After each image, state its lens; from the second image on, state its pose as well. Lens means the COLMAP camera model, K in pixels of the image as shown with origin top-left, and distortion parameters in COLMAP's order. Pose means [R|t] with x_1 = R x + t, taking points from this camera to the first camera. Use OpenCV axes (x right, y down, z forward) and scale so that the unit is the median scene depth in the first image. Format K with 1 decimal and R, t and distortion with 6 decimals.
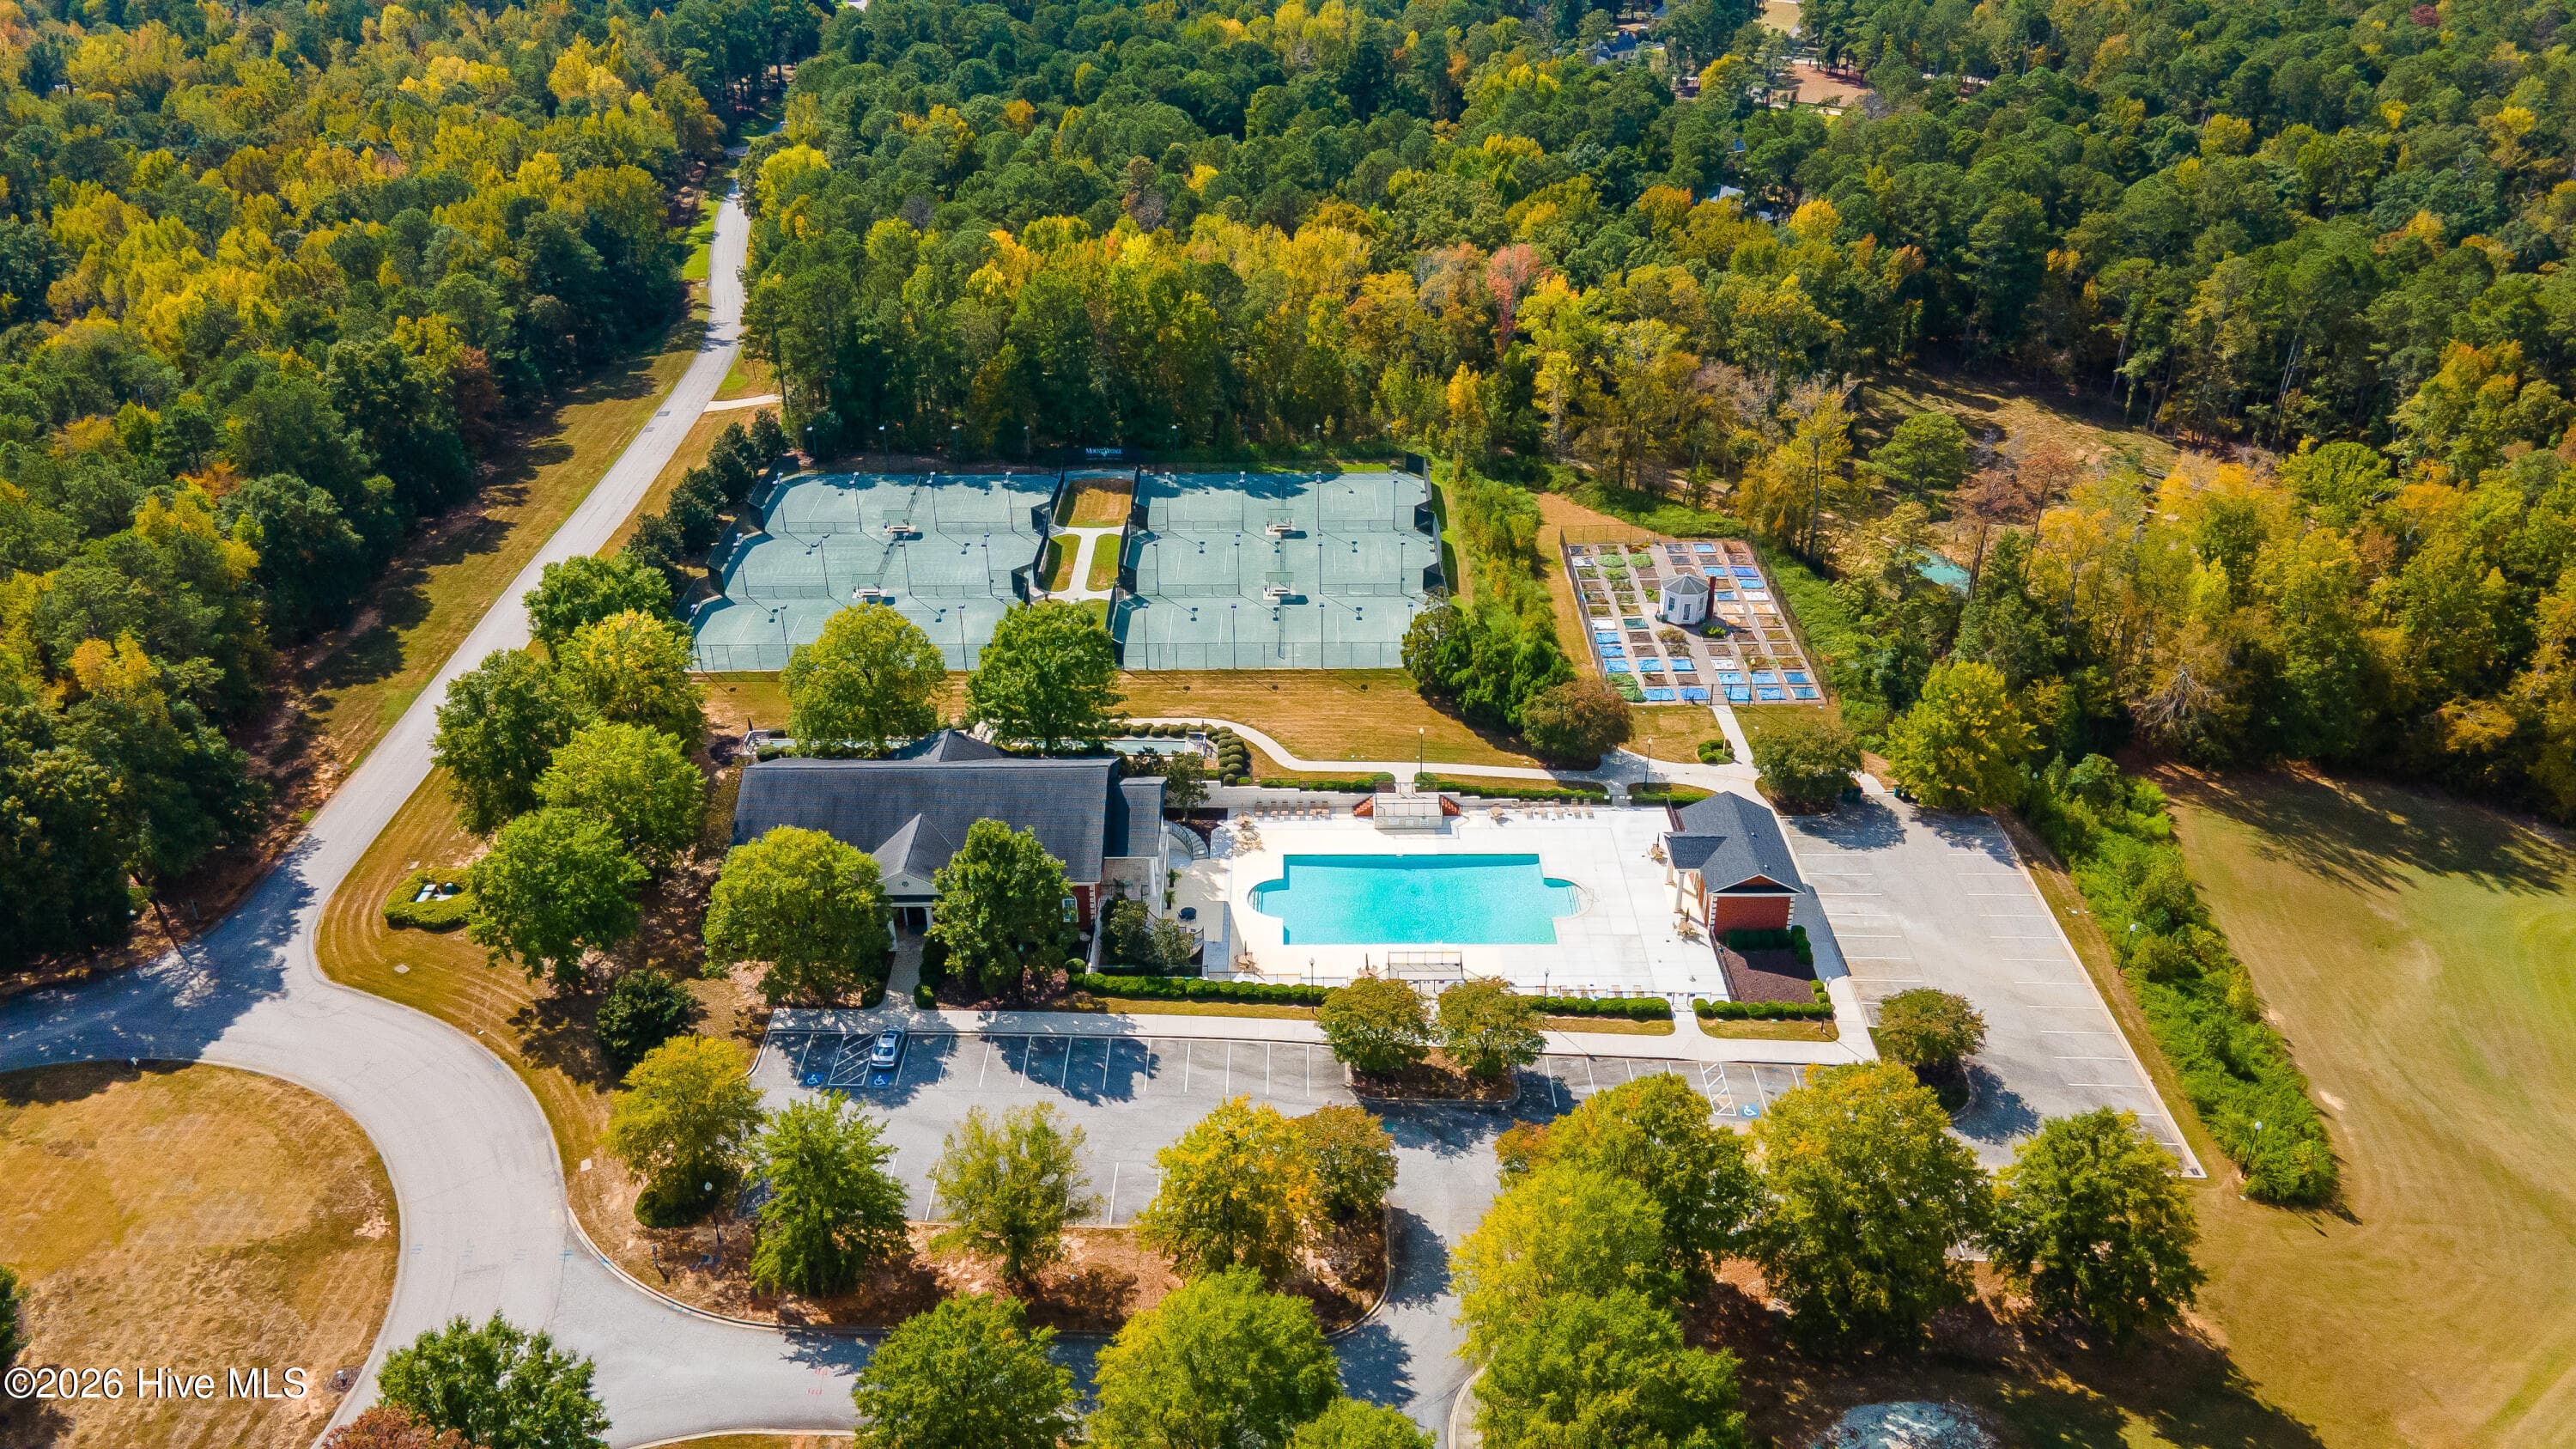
lens RADIAL K [[1879.3, 0, 1285.7], [0, 1879.3, 732.0], [0, 0, 1]] dist [0.029358, 0.005067]
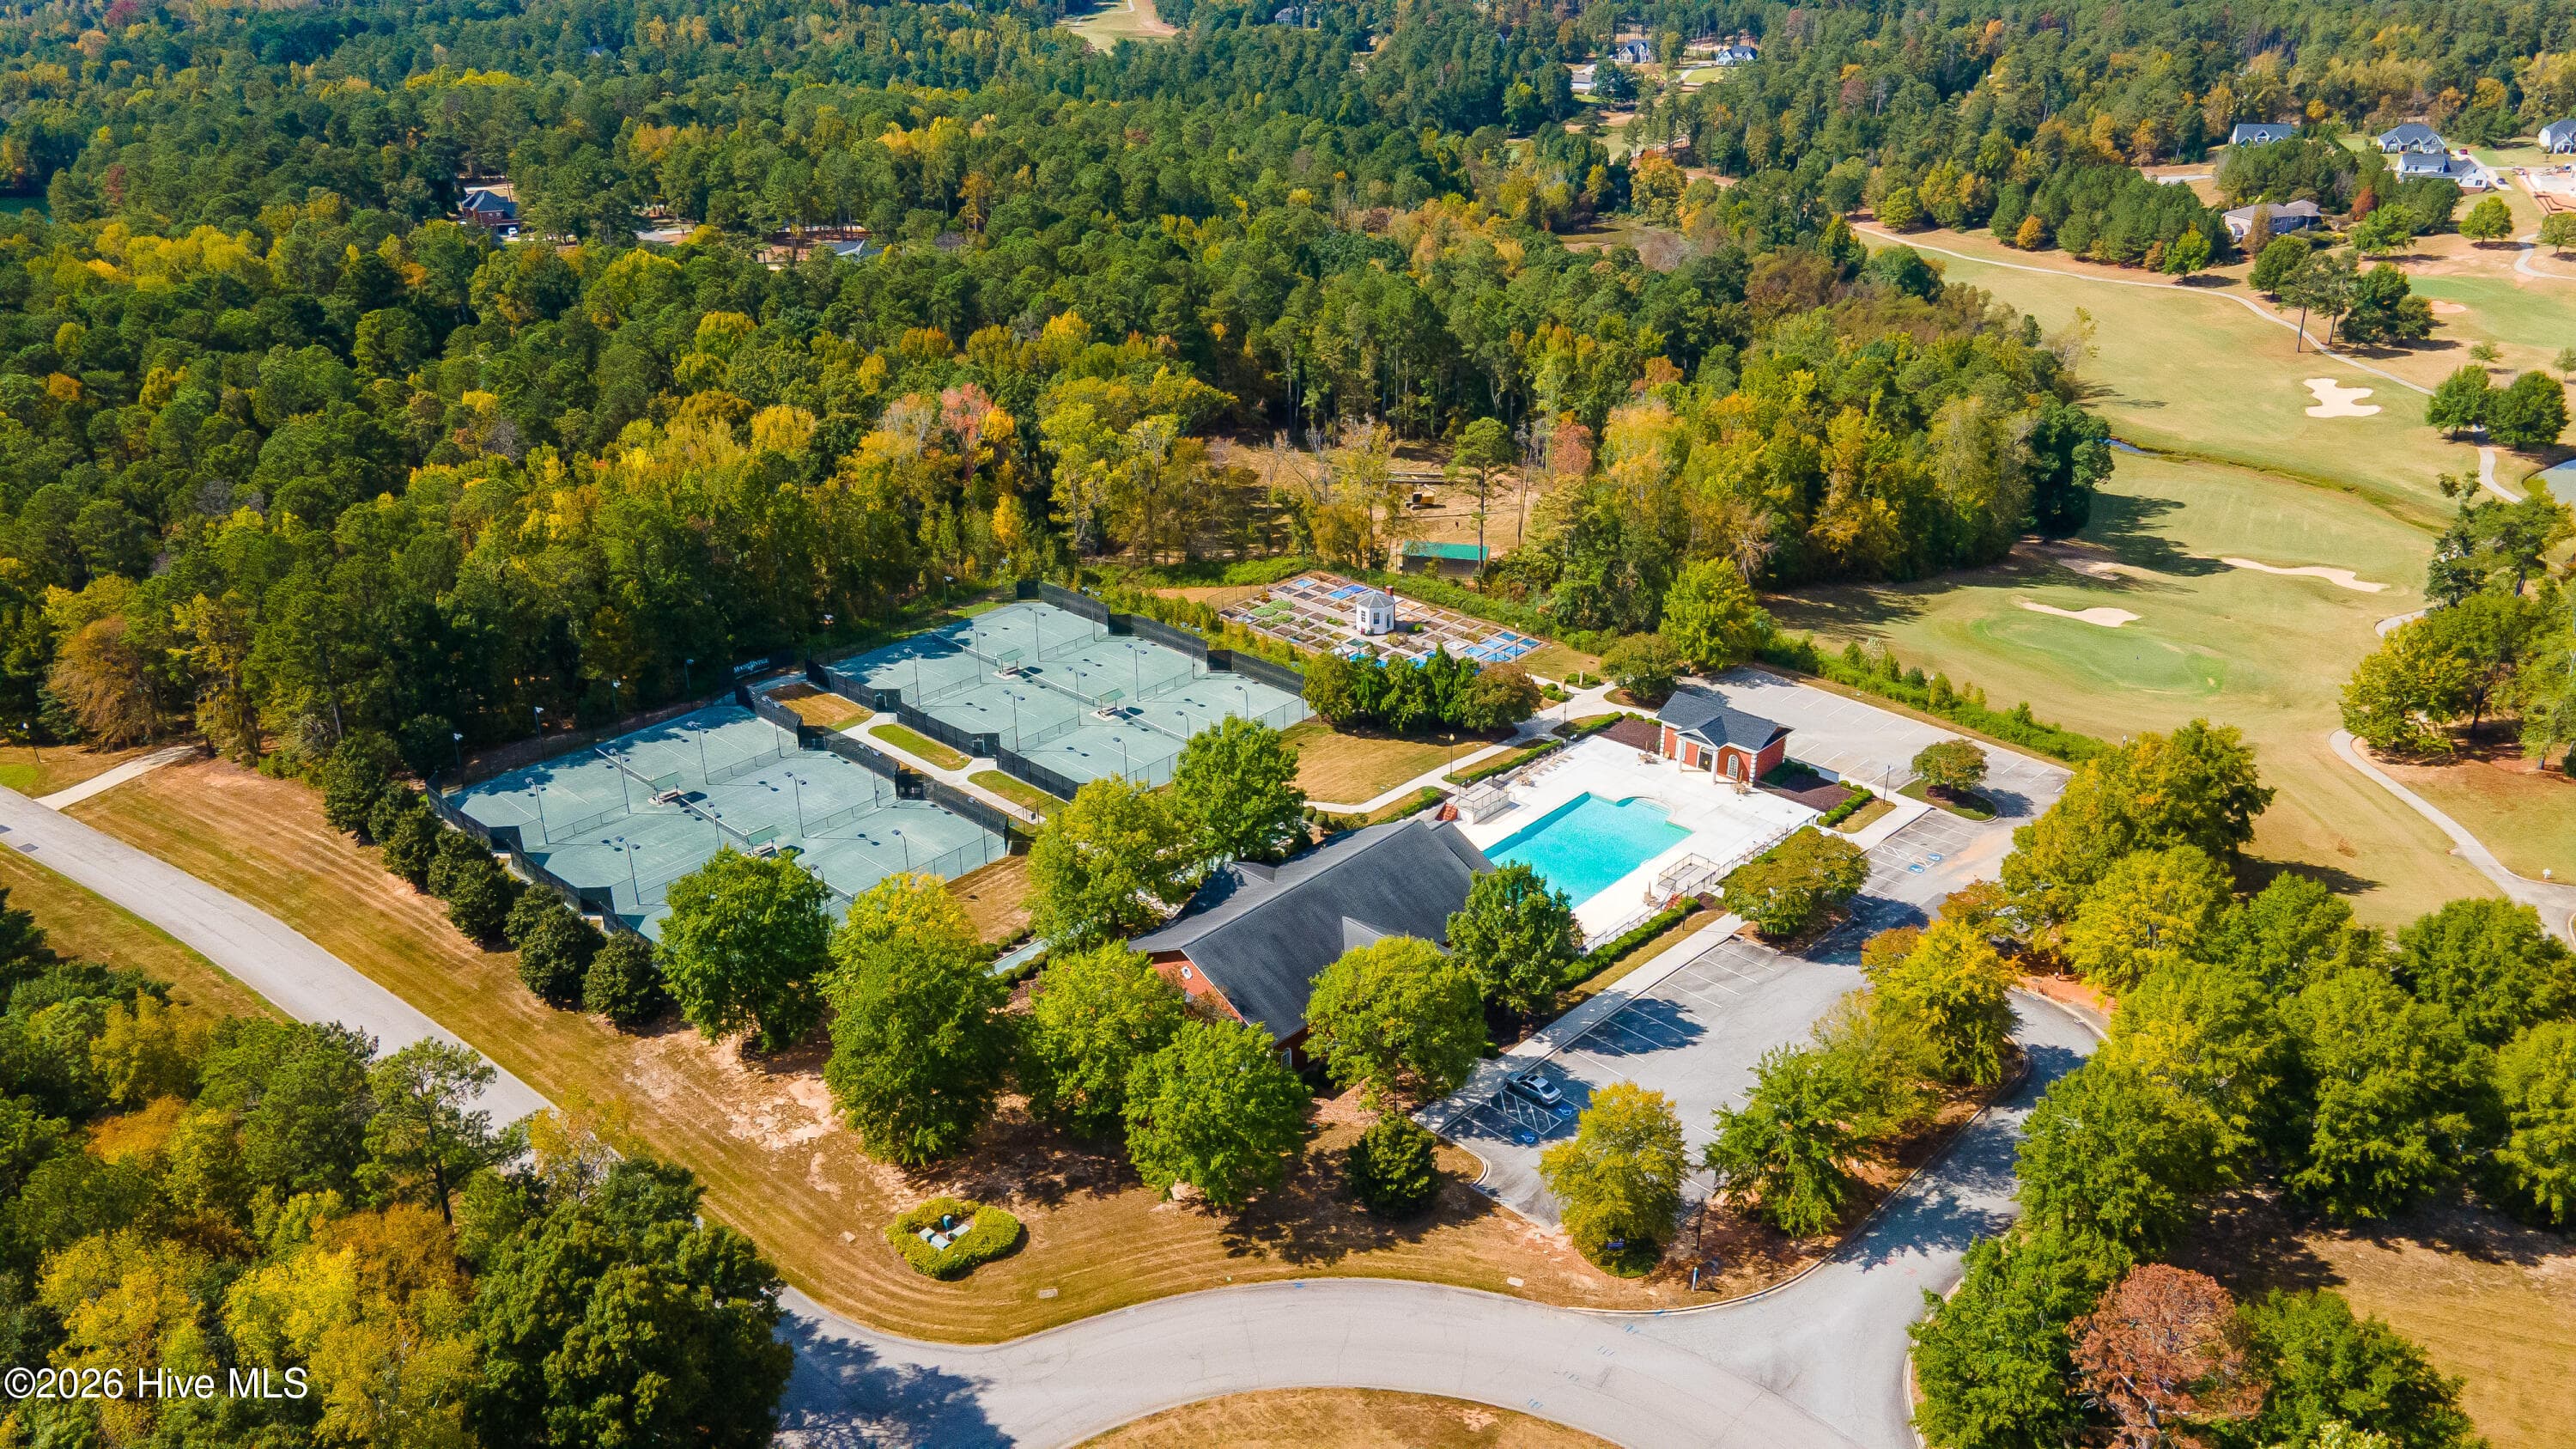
lens RADIAL K [[1879.3, 0, 1285.7], [0, 1879.3, 732.0], [0, 0, 1]] dist [0.029358, 0.005067]
pose [[0.683501, -0.306035, 0.662698, -0.756934], [0.362820, 0.930213, 0.055365, -0.104117], [-0.633394, 0.202598, 0.746838, 0.200355]]
